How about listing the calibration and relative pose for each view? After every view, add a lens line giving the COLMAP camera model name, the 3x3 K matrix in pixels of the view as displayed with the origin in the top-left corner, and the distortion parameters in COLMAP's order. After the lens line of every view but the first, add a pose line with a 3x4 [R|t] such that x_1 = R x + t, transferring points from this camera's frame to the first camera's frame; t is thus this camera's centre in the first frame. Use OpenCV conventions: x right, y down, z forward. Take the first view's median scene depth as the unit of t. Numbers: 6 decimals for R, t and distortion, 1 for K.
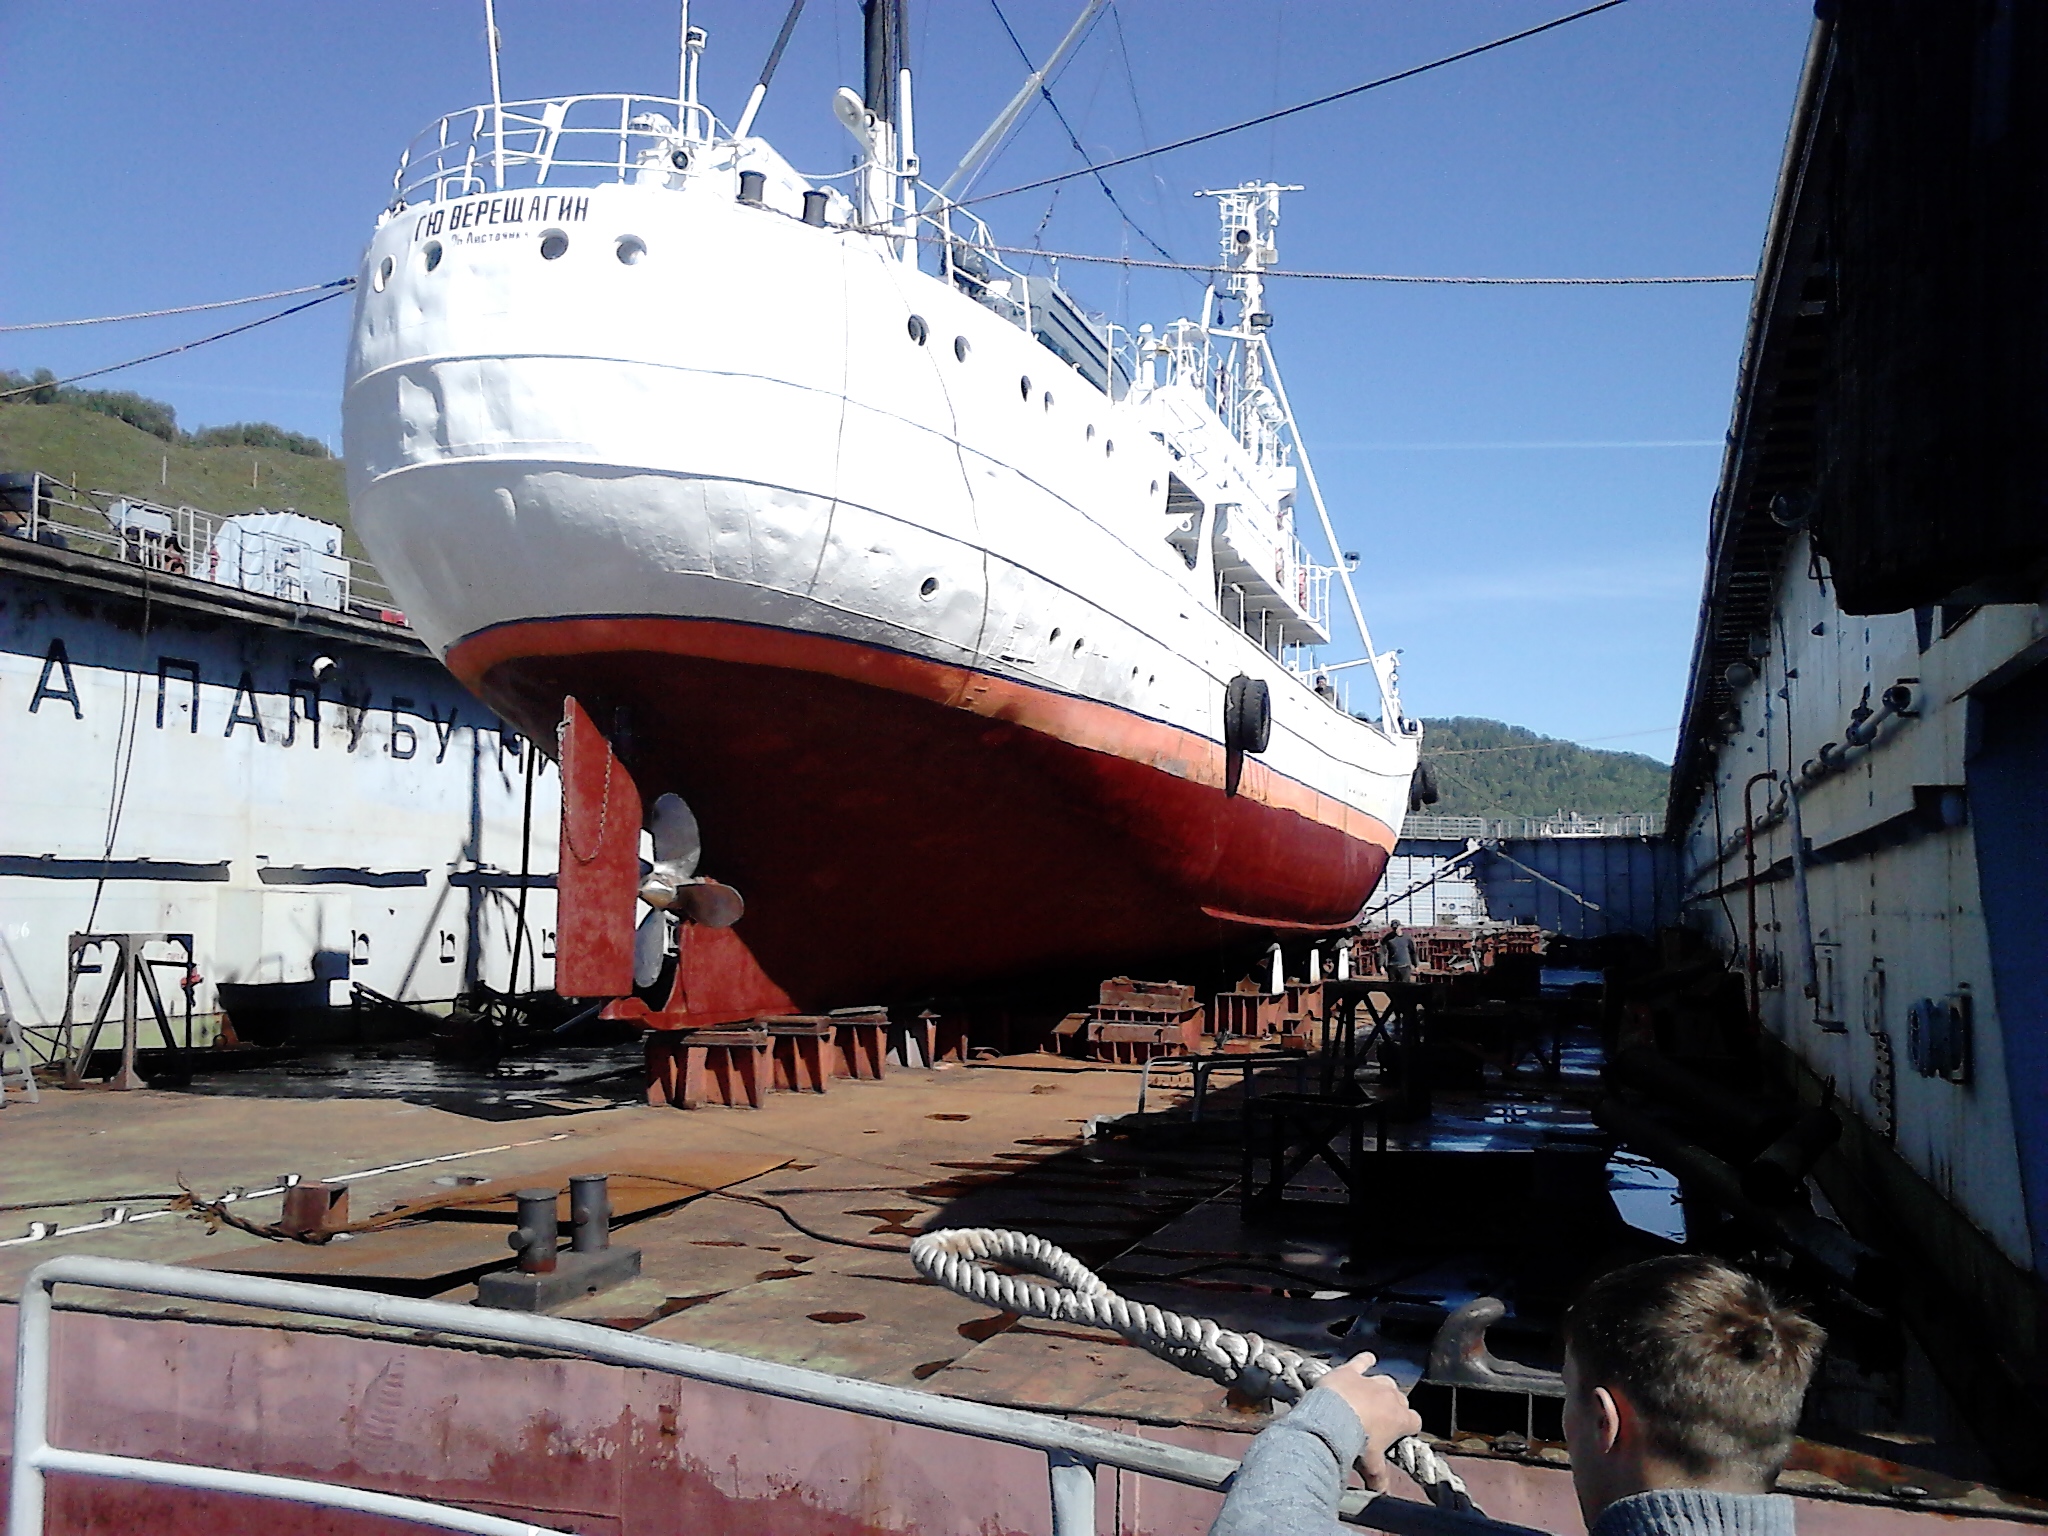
lens RADIAL K [[1949.0, 0, 1024.0], [0, 1949.0, 768.0], [0, 0, 1]] dist [0.010898, 0.012659]
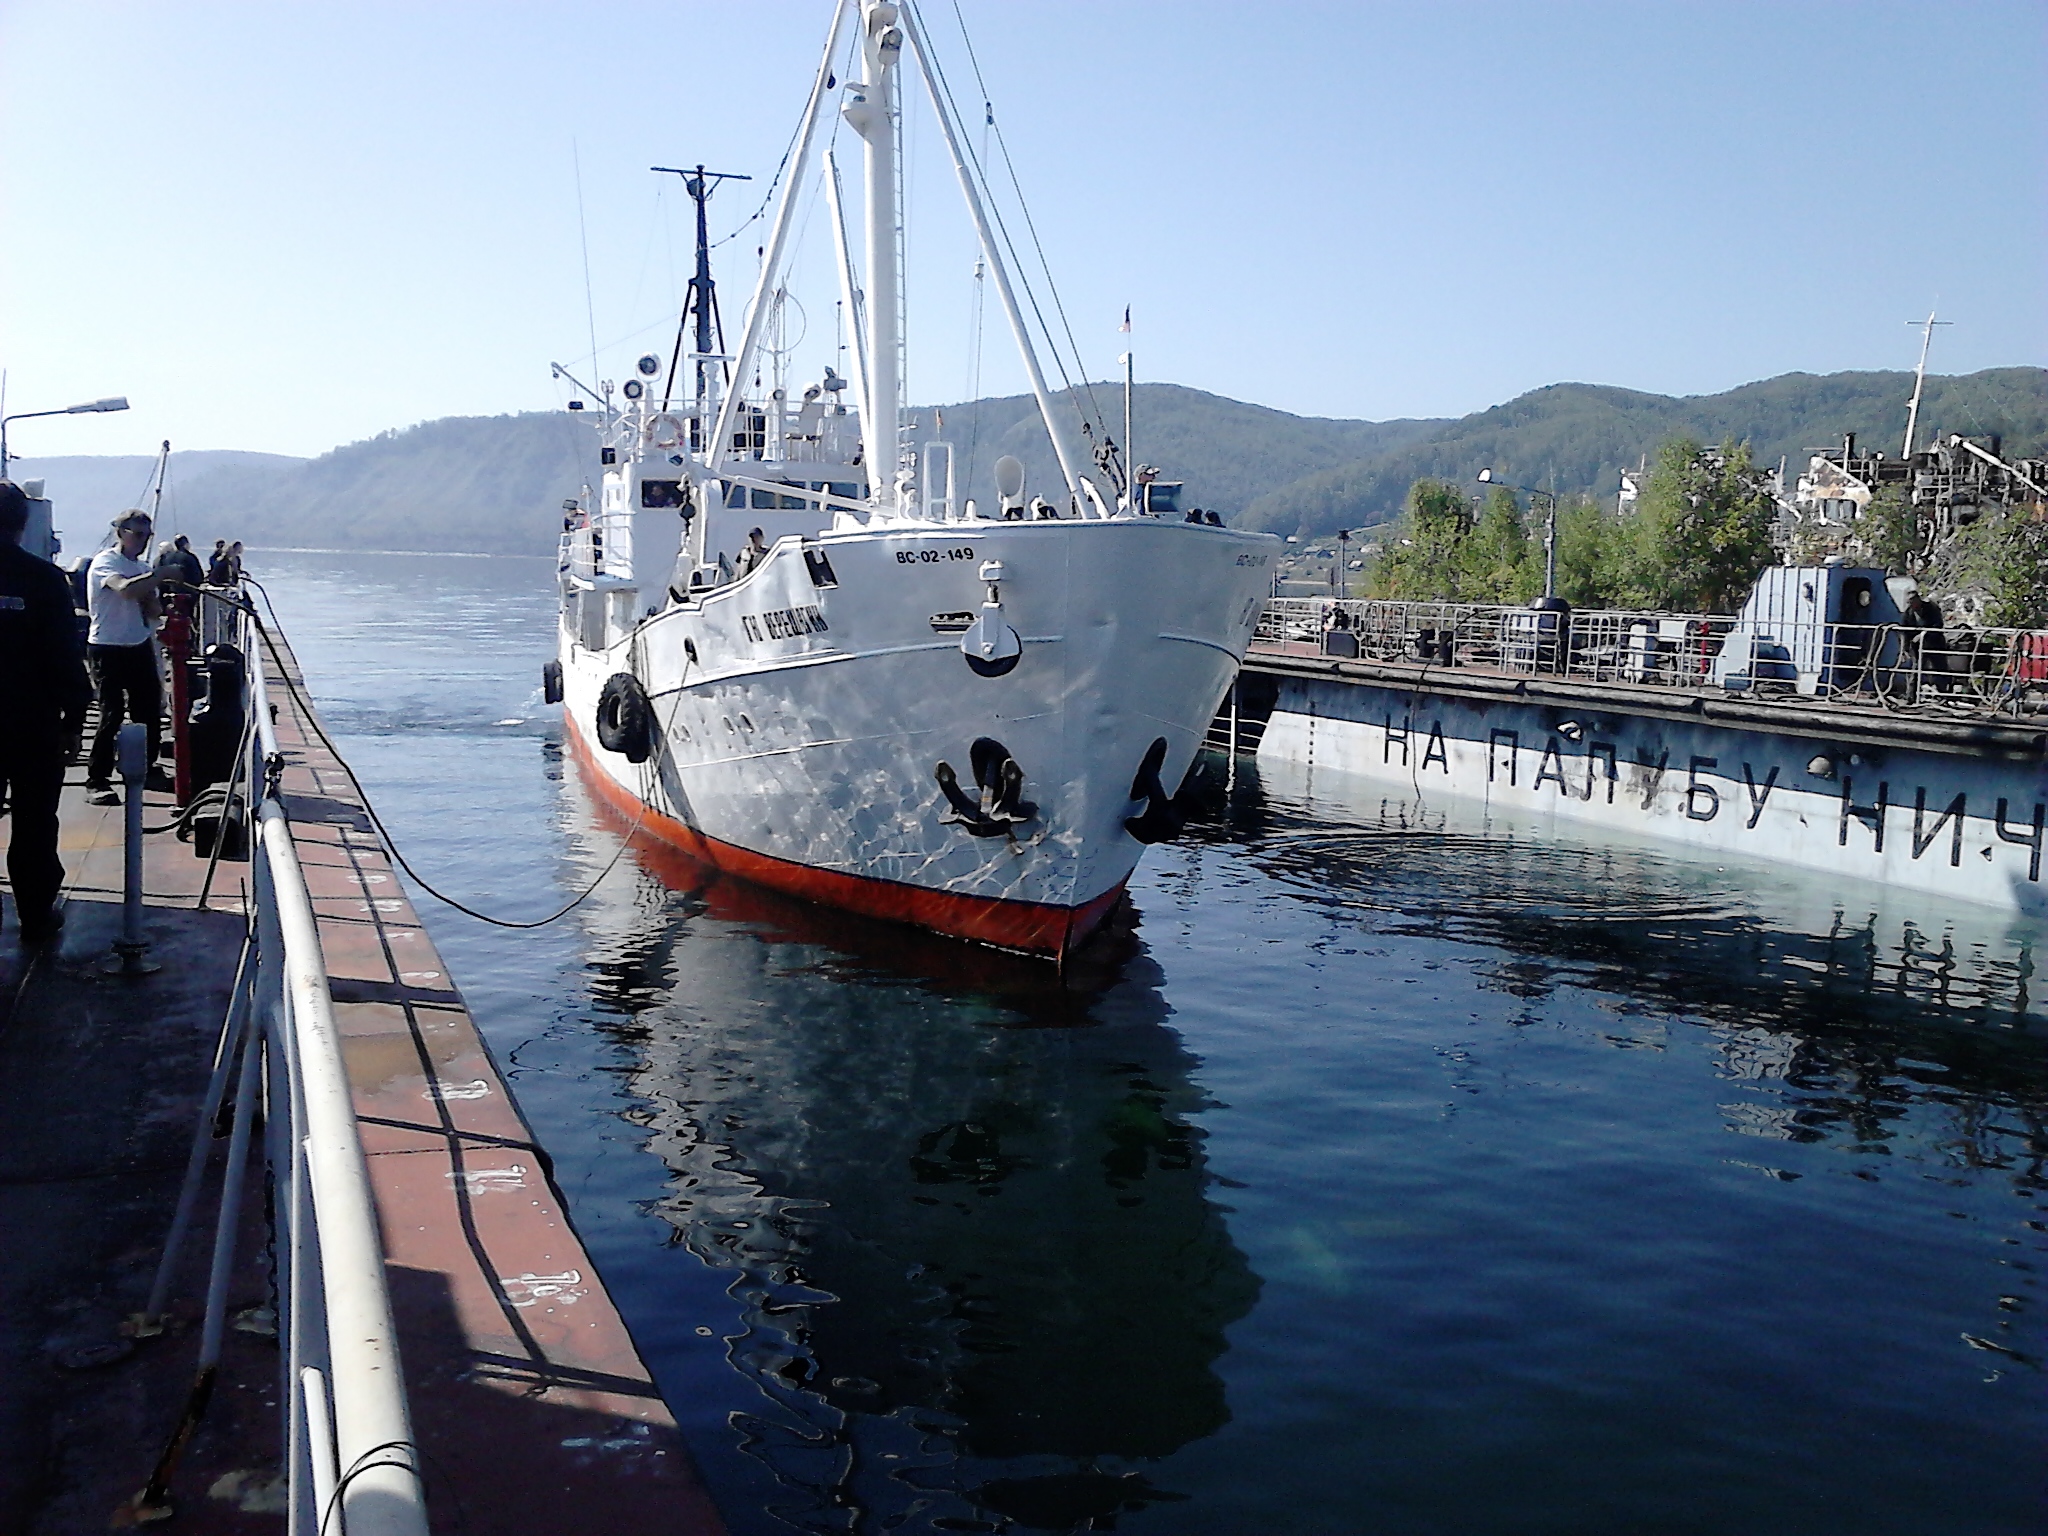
lens RADIAL K [[1949.0, 0, 1024.0], [0, 1949.0, 768.0], [0, 0, 1]] dist [0.010898, 0.012659]
pose [[-0.776316, 0.017508, -0.630101, 0.540672], [-0.004695, 0.999426, 0.033554, -0.059845], [0.630327, 0.029007, -0.775788, 1.495561]]
